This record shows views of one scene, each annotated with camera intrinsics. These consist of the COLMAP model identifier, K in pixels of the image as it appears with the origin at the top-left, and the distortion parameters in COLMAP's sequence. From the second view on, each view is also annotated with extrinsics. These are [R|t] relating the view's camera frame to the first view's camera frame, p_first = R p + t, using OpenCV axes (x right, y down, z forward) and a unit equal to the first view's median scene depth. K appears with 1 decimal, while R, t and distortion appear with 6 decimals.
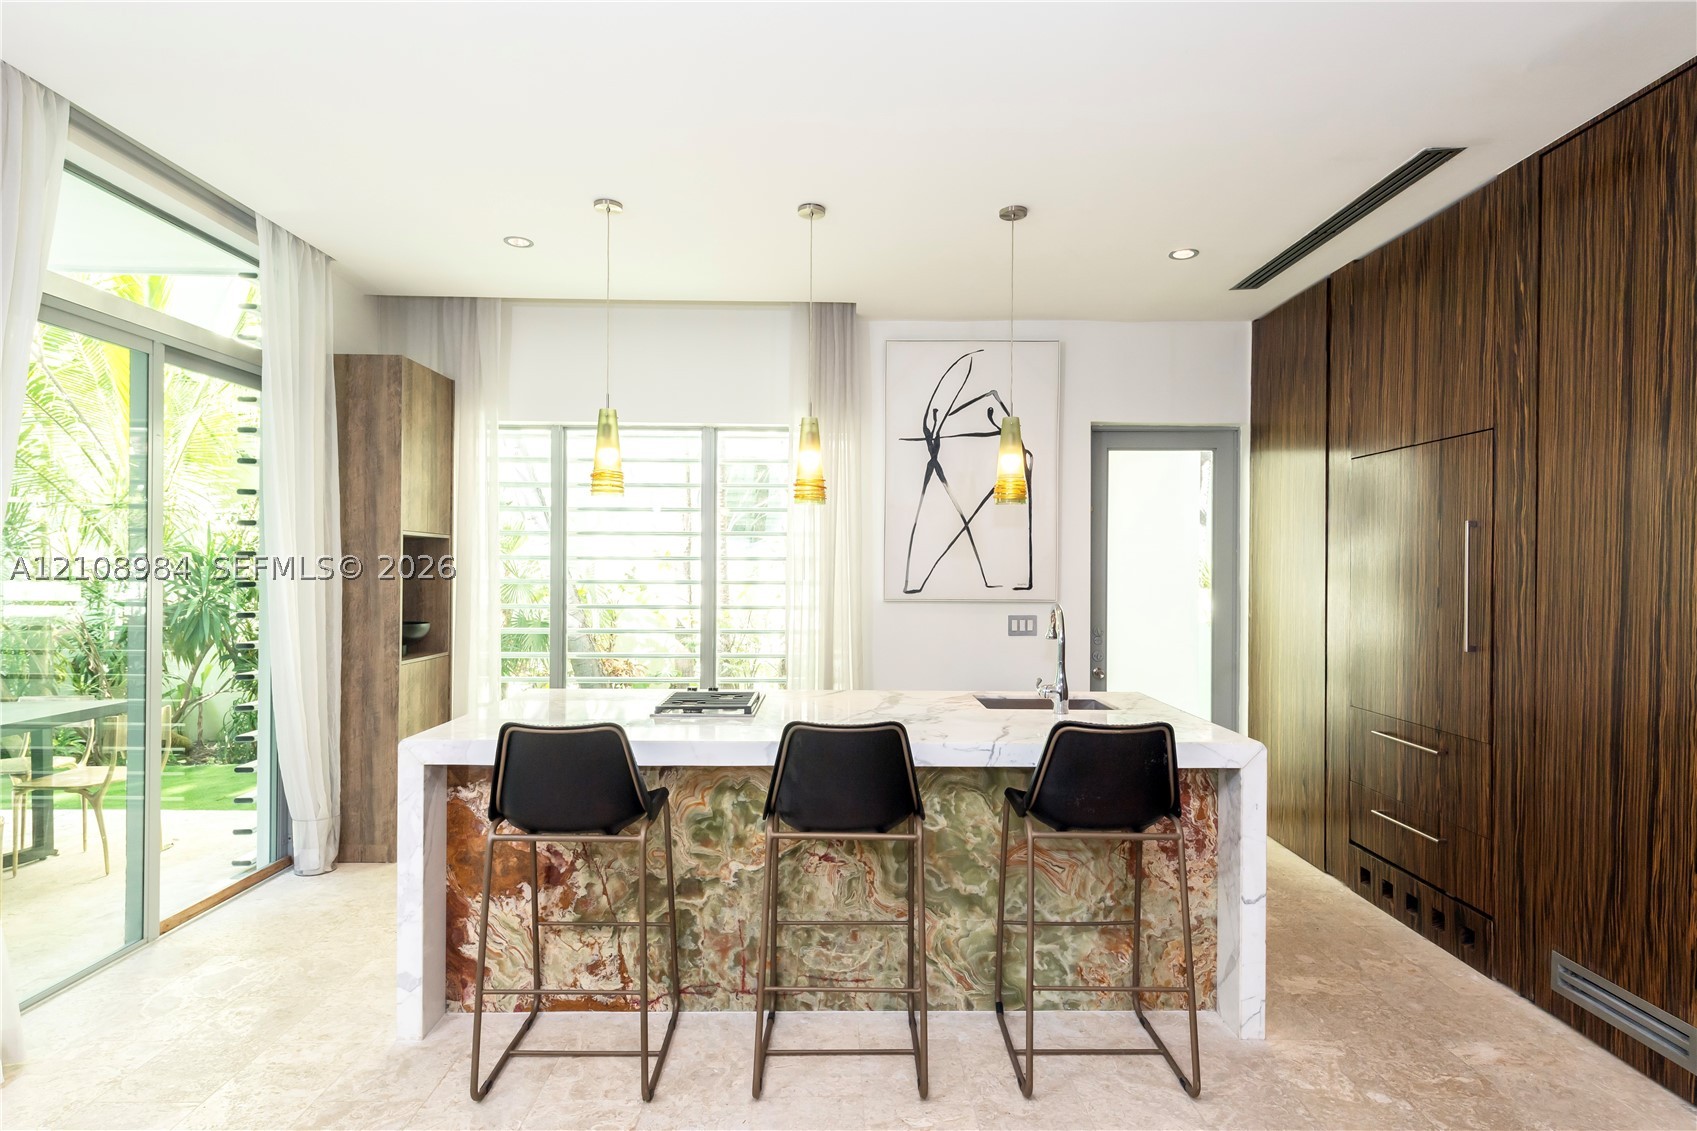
lens RADIAL K [[917.8, 0, 853.4], [0, 917.8, 567.6], [0, 0, 1]] dist [0.027002, -0.013821]
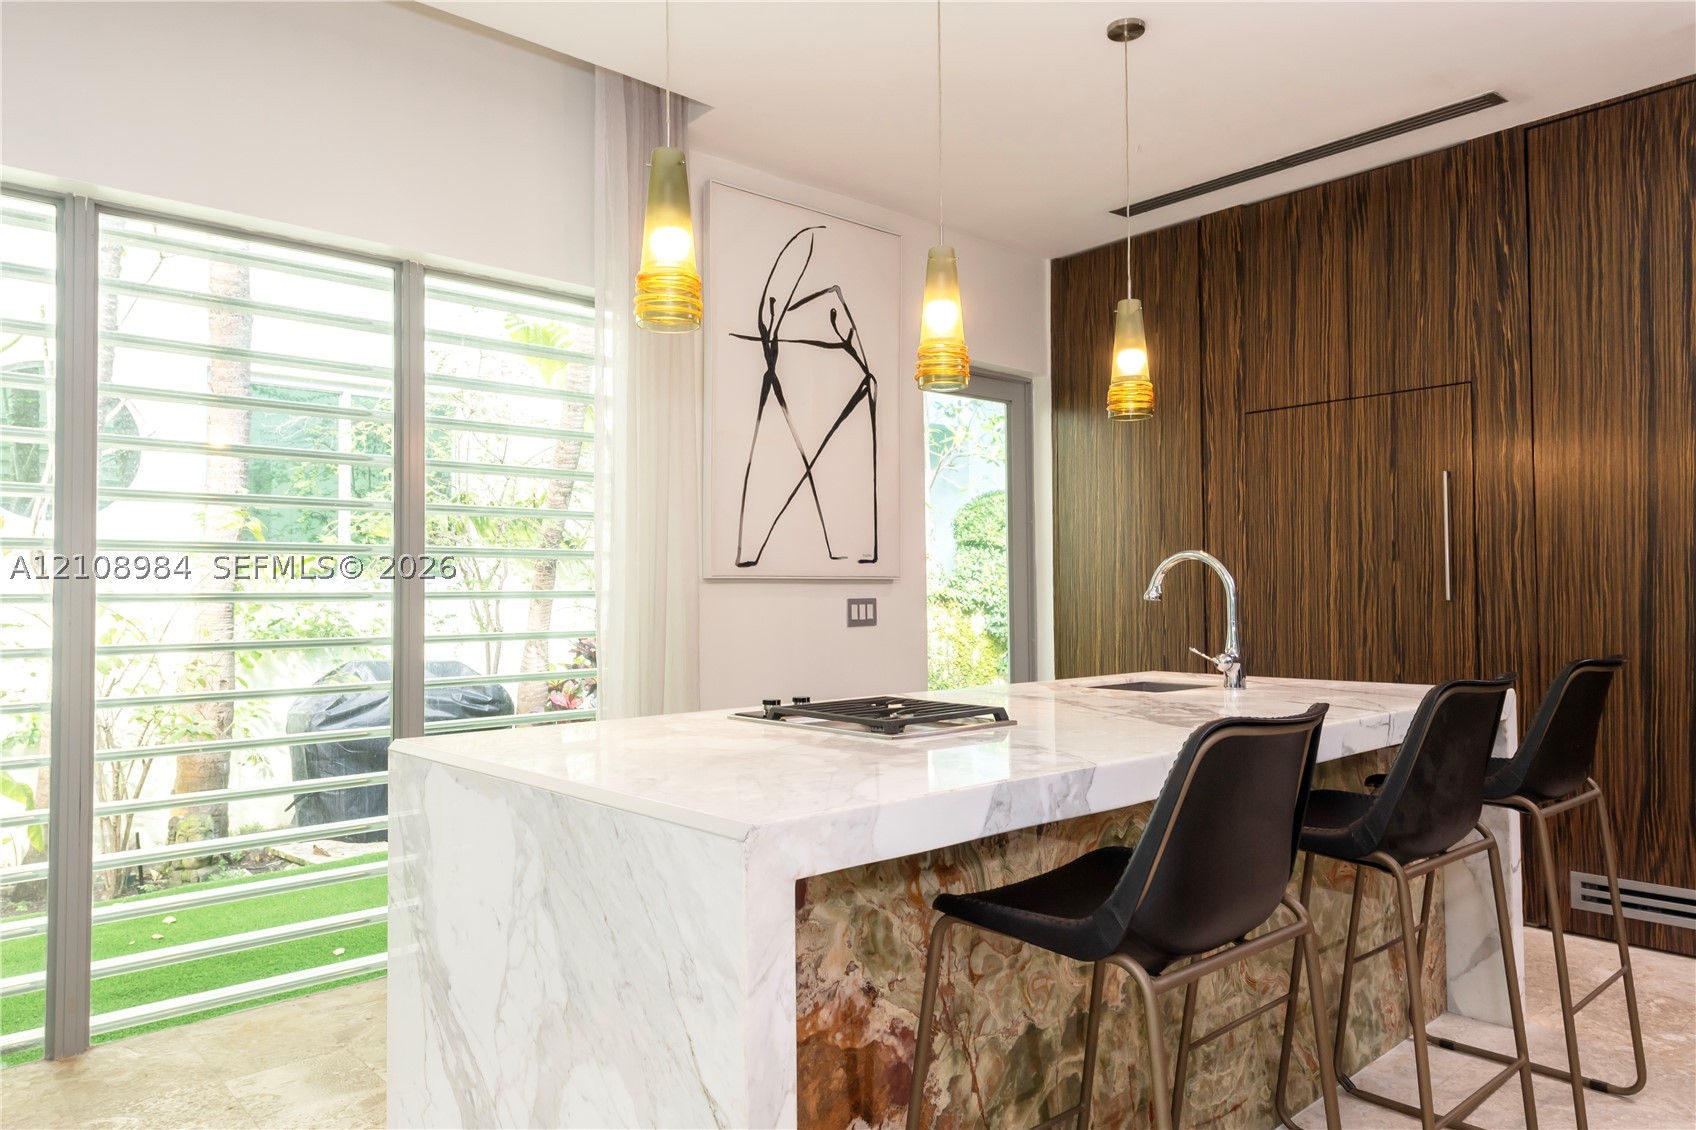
lens RADIAL K [[1126.6, 0, 848.8], [0, 1126.6, 567.6], [0, 0, 1]] dist [0.029378, -0.020304]
pose [[0.739271, 0.005746, 0.673384, -0.679953], [0.015157, 0.999568, -0.025170, 0.079040], [-0.673238, 0.028814, 0.738865, 0.540843]]
